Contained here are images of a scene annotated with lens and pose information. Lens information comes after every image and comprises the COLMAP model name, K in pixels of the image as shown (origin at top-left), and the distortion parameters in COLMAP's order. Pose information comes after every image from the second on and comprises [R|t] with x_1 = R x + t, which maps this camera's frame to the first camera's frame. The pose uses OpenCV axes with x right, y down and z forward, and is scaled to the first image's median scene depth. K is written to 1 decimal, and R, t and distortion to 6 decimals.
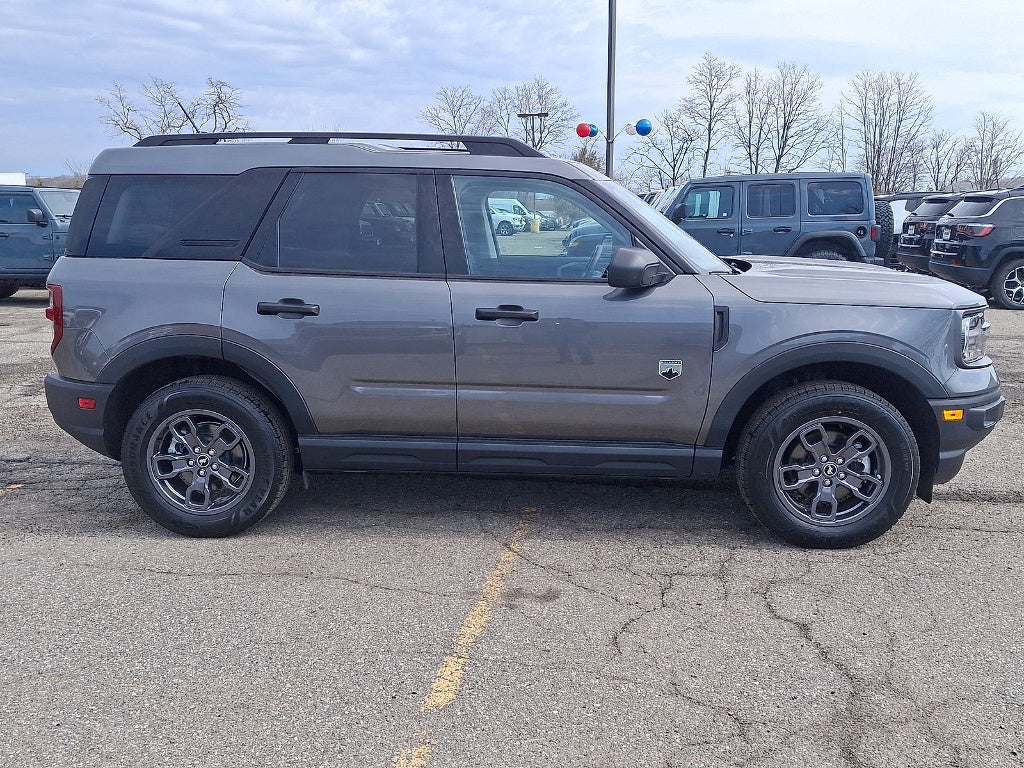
lens RADIAL K [[913.1, 0, 512.0], [0, 913.1, 384.0], [0, 0, 1]] dist [0.077012, -0.152911]
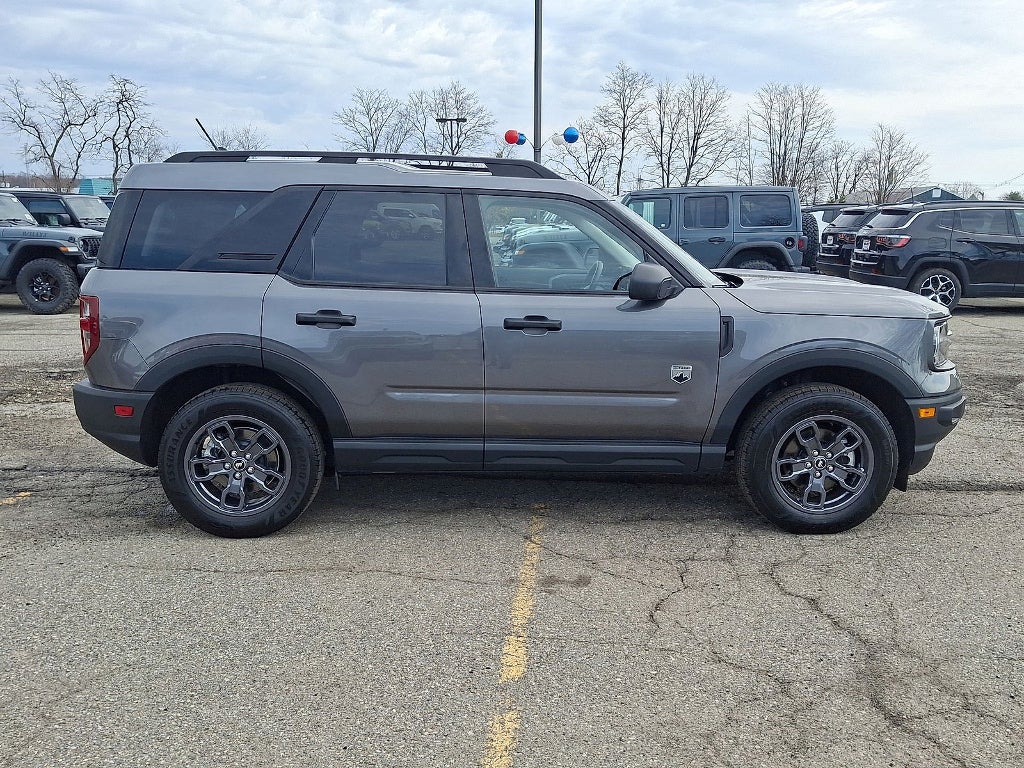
lens RADIAL K [[914.2, 0, 514.5], [0, 914.2, 388.4], [0, 0, 1]] dist [0.102532, -0.211250]
pose [[0.995204, -0.008297, 0.097467, -0.127224], [0.008355, 0.999965, -0.000181, -0.000062], [-0.097463, 0.000994, 0.995239, -0.075076]]
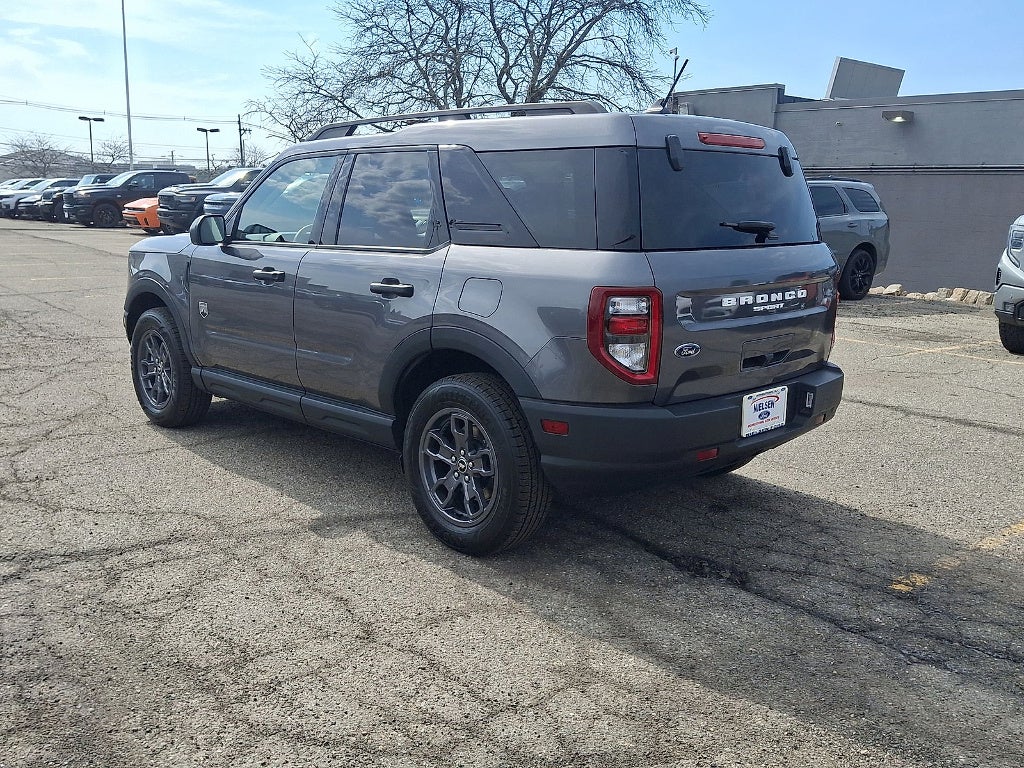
lens RADIAL K [[899.3, 0, 513.2], [0, 899.3, 377.6], [0, 0, 1]] dist [0.162263, -0.314108]
pose [[-0.748711, -0.137112, 0.648562, -0.923278], [0.107175, 0.940466, 0.322548, -0.366074], [-0.654175, 0.311005, -0.689442, 2.000470]]
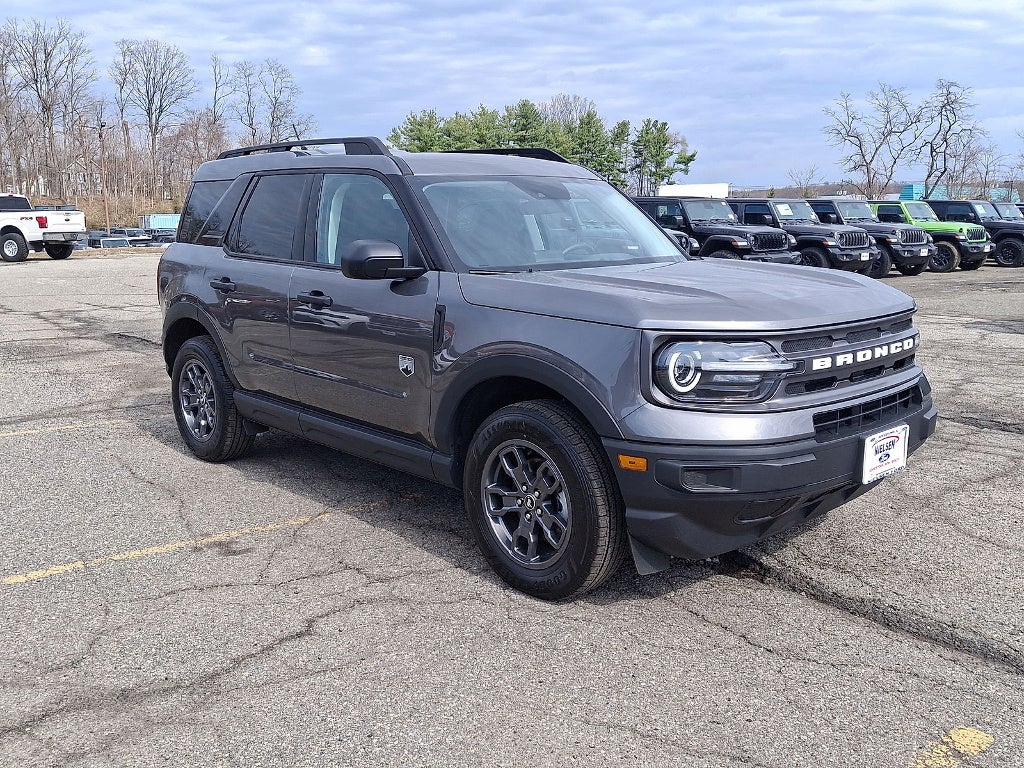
lens RADIAL K [[914.2, 0, 514.5], [0, 914.2, 388.4], [0, 0, 1]] dist [0.102532, -0.211250]
pose [[0.720010, 0.123976, -0.682800, 0.877740], [-0.126778, 0.990854, 0.046222, -0.048980], [0.682285, 0.053284, 0.729142, 0.345135]]
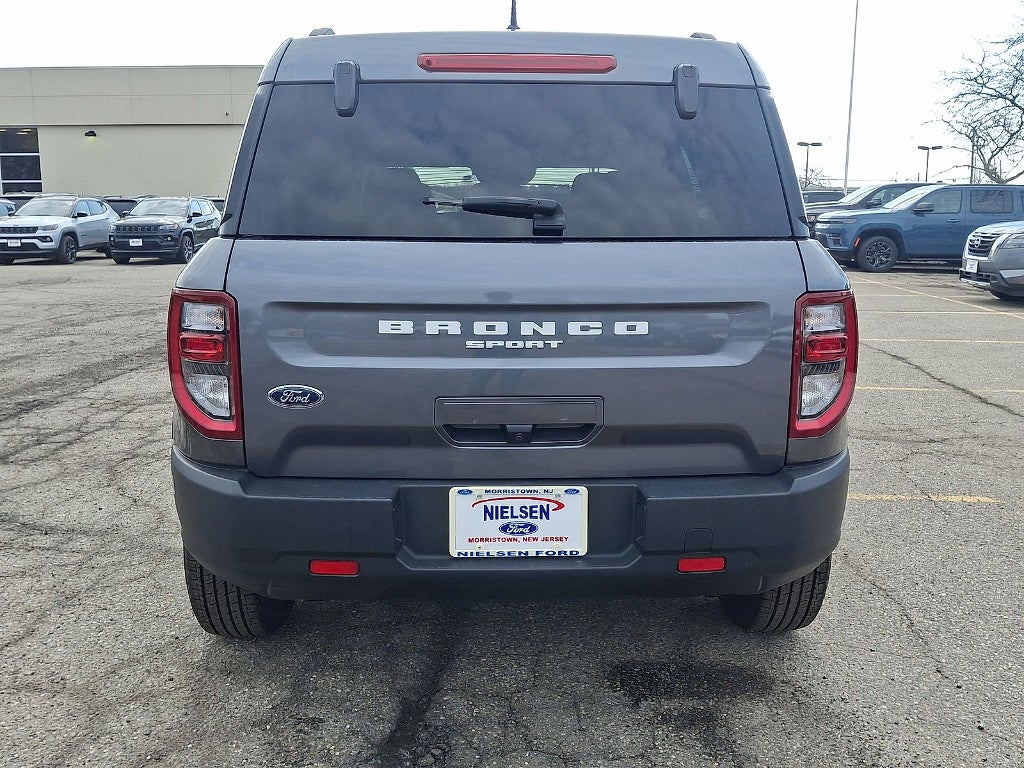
lens RADIAL K [[923.7, 0, 531.7], [0, 923.7, 368.3], [0, 0, 1]] dist [0.174436, -0.340624]
pose [[-0.099528, -0.156392, 0.982668, -1.043822], [0.182179, 0.968014, 0.172512, -0.194837], [-0.978215, 0.196191, -0.067854, 1.239273]]
